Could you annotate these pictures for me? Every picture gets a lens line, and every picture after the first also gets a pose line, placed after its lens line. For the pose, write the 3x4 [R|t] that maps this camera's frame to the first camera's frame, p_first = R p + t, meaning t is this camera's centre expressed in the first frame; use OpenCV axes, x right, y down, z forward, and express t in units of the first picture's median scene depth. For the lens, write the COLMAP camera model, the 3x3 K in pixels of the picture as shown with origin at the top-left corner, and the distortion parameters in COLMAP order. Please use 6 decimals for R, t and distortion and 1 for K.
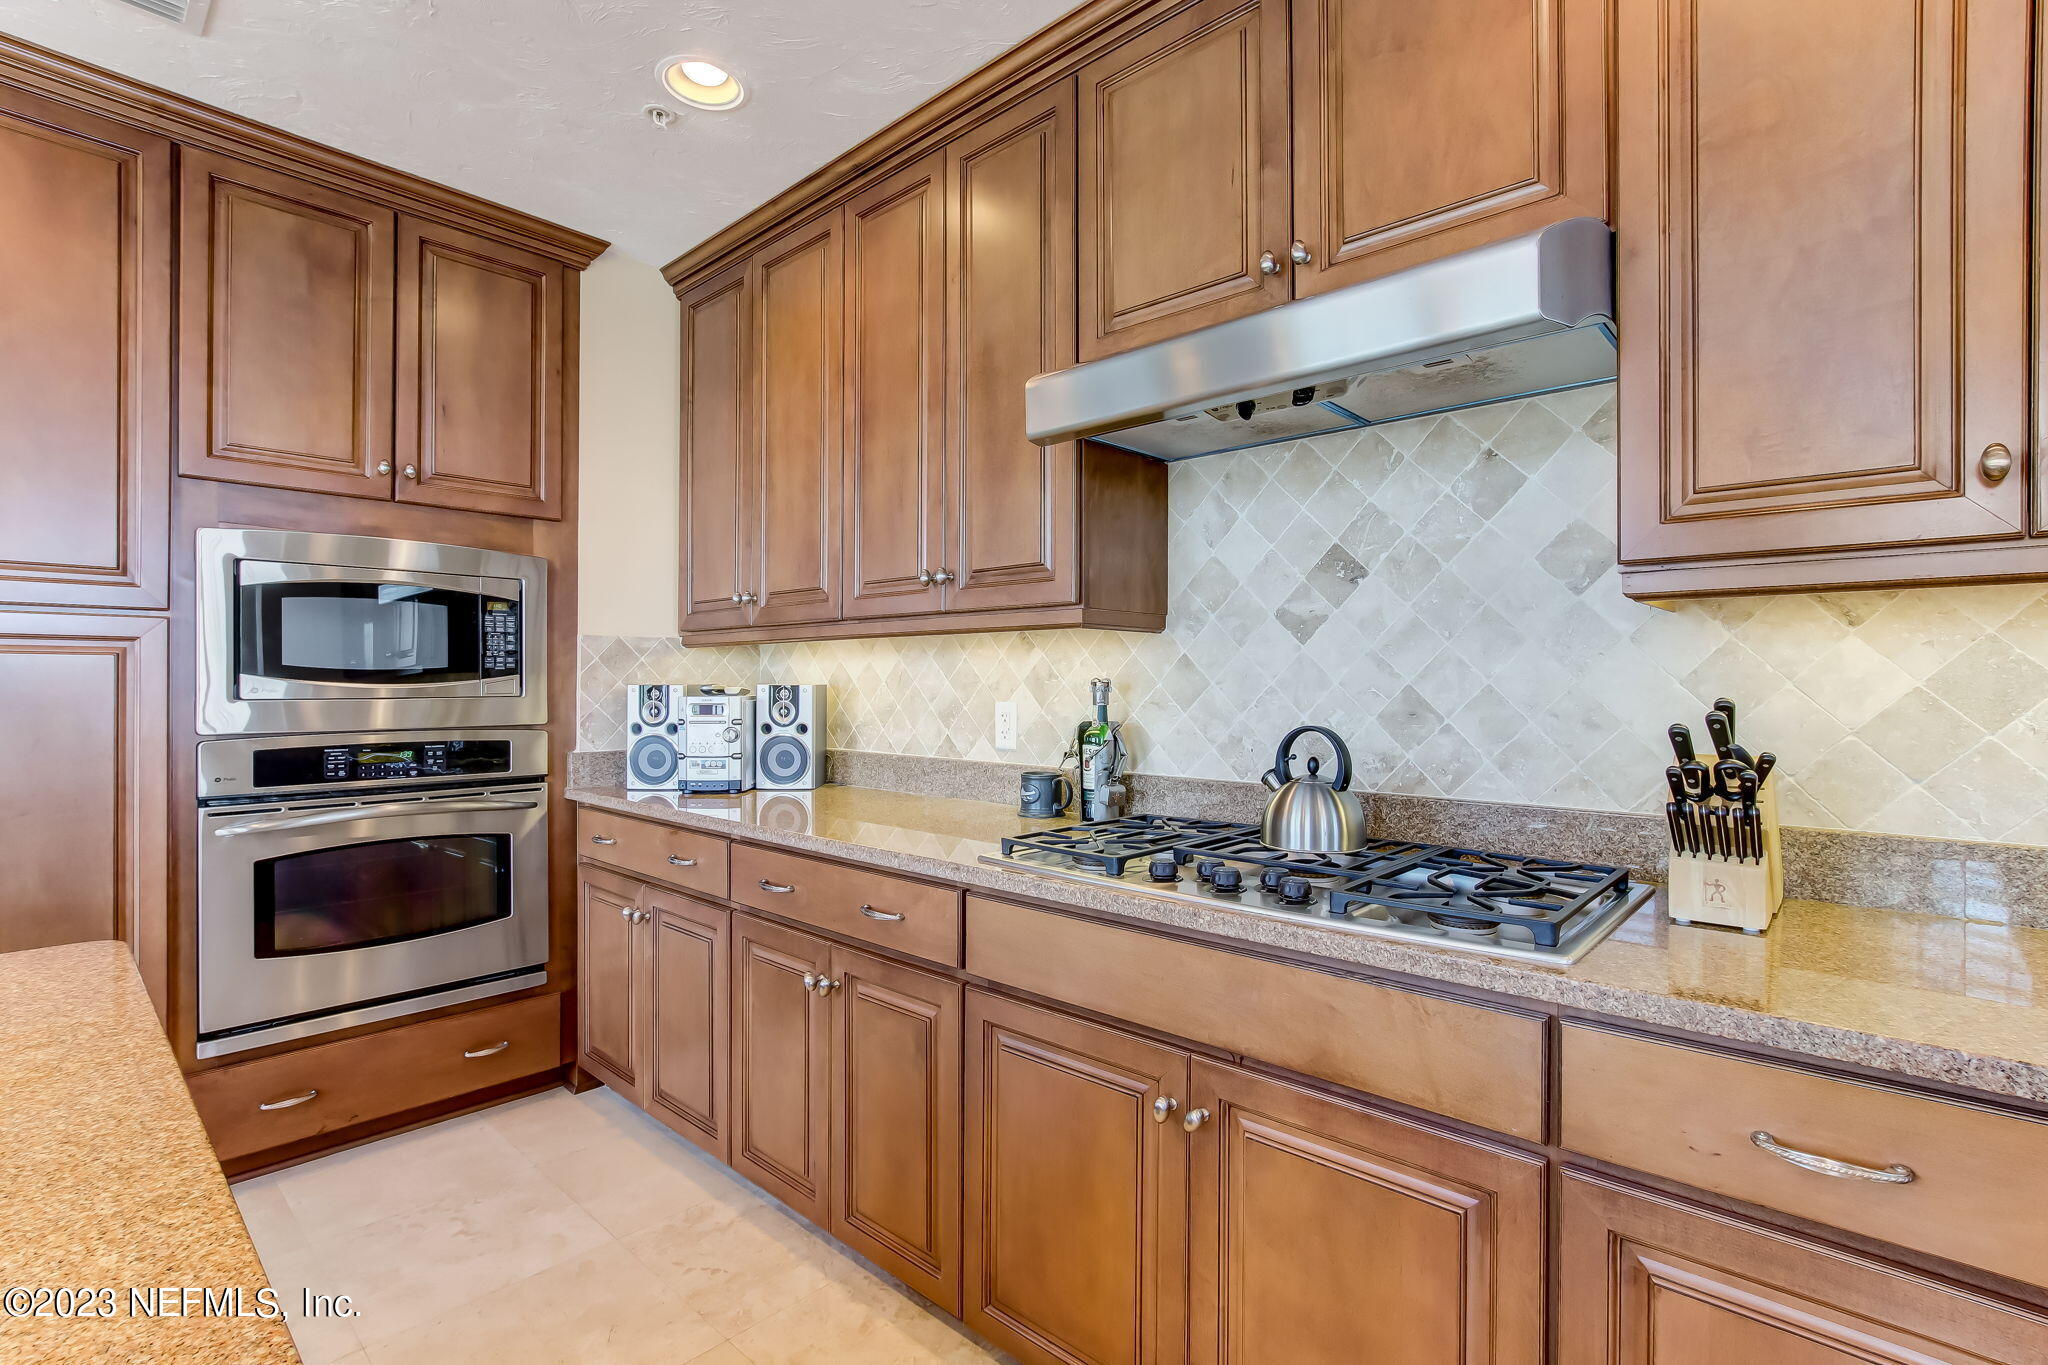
lens RADIAL K [[942.7, 0, 1025.3], [0, 942.7, 678.2], [0, 0, 1]] dist [-0.017843, 0.005814]
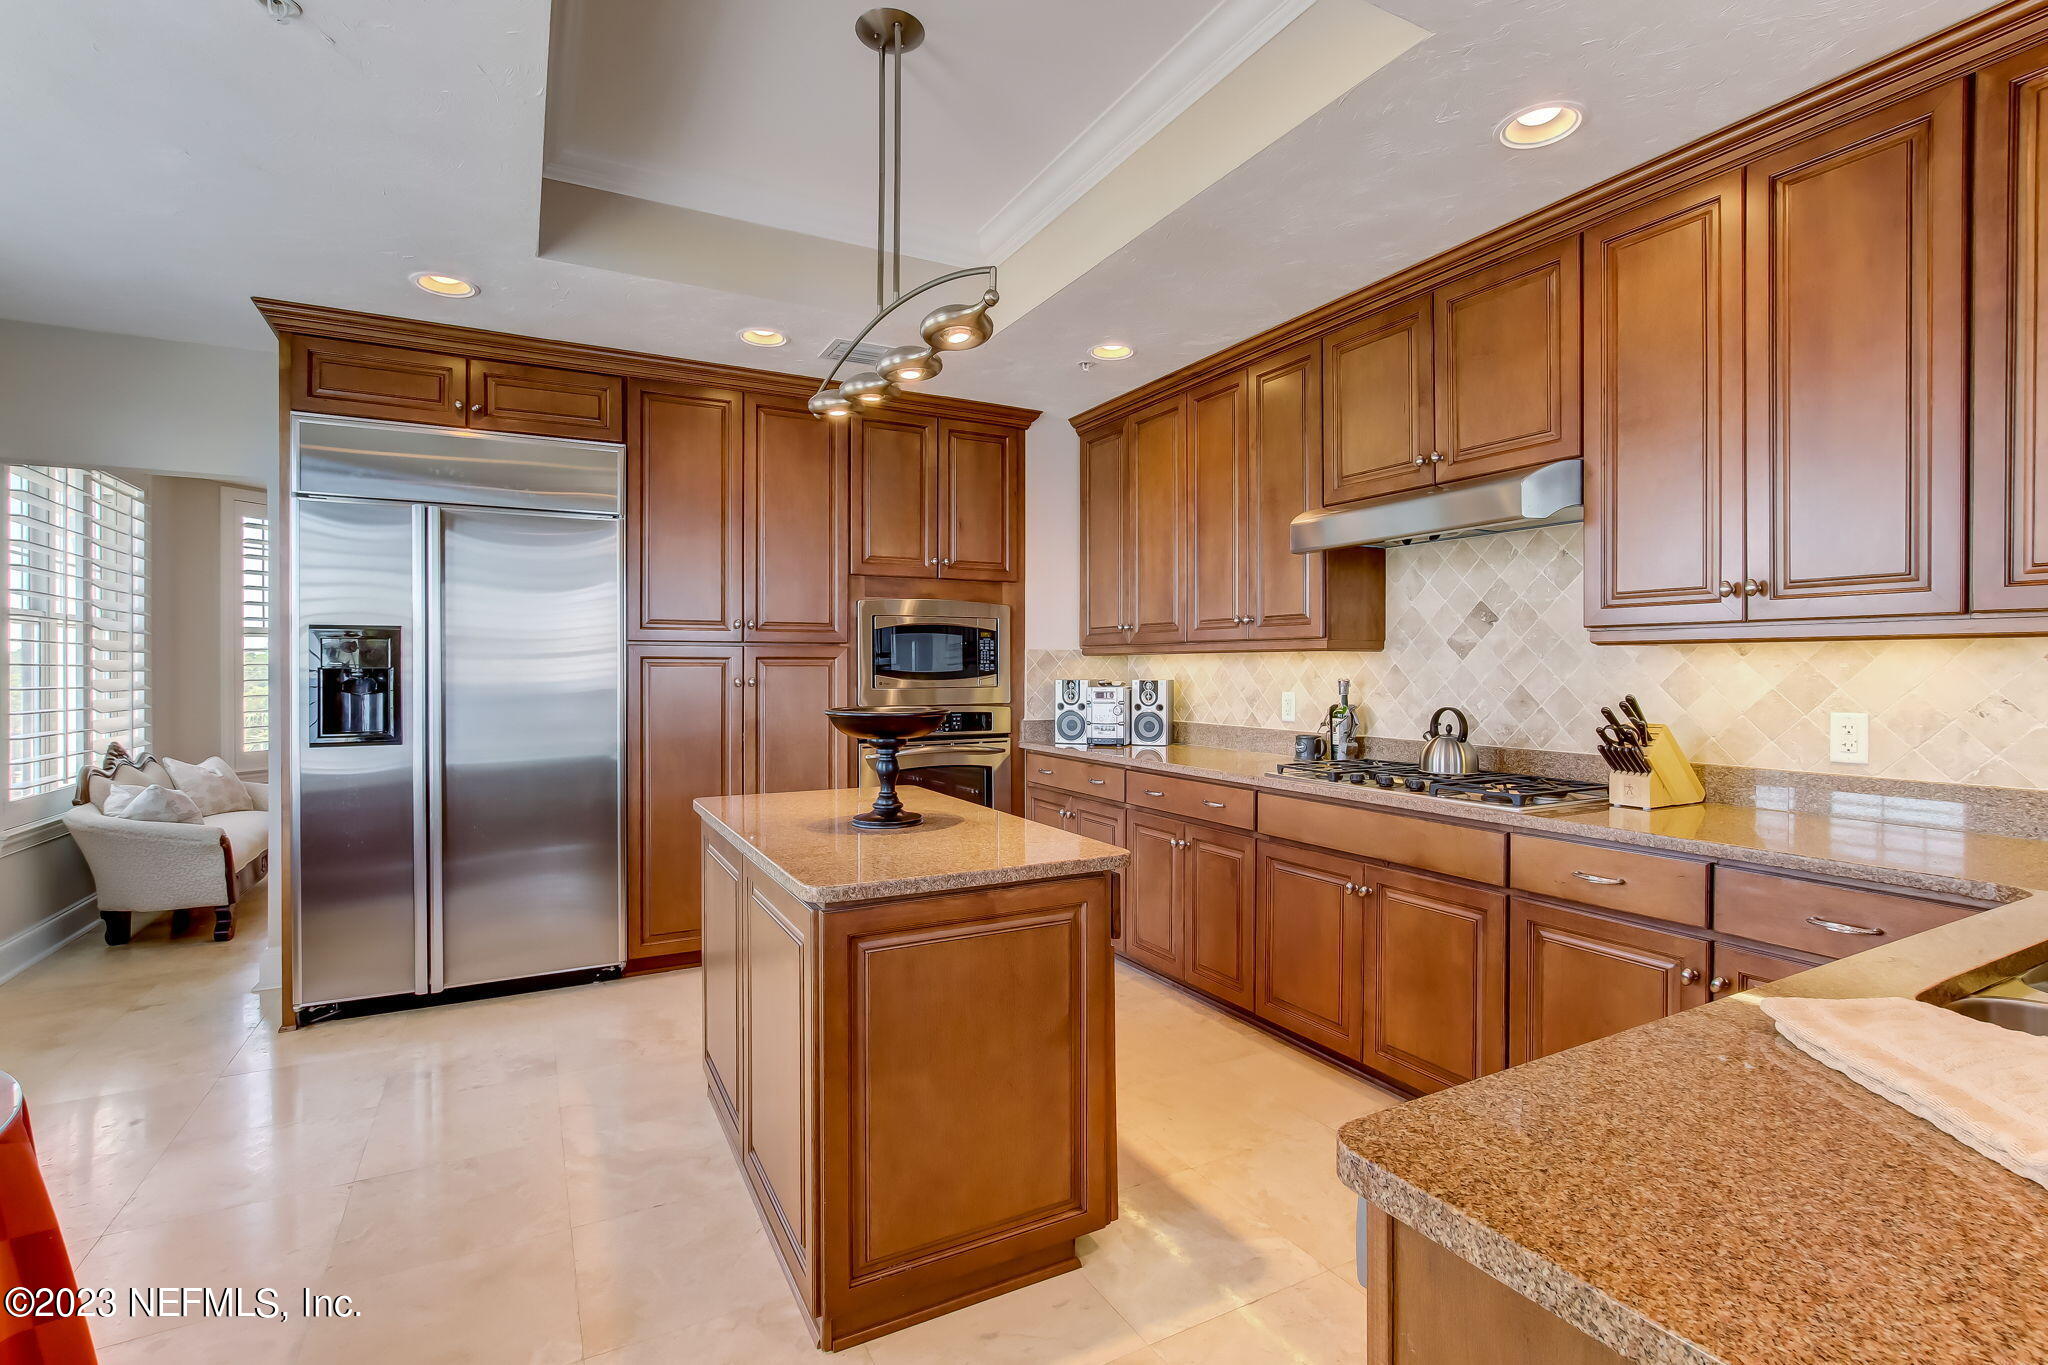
lens RADIAL K [[942.7, 0, 1031.3], [0, 942.7, 667.3], [0, 0, 1]] dist [-0.017843, 0.005814]
pose [[0.946819, -0.001276, -0.321764, 0.094599], [0.002642, 0.999989, 0.003807, -0.028319], [0.321755, -0.004455, 0.946812, -0.773899]]
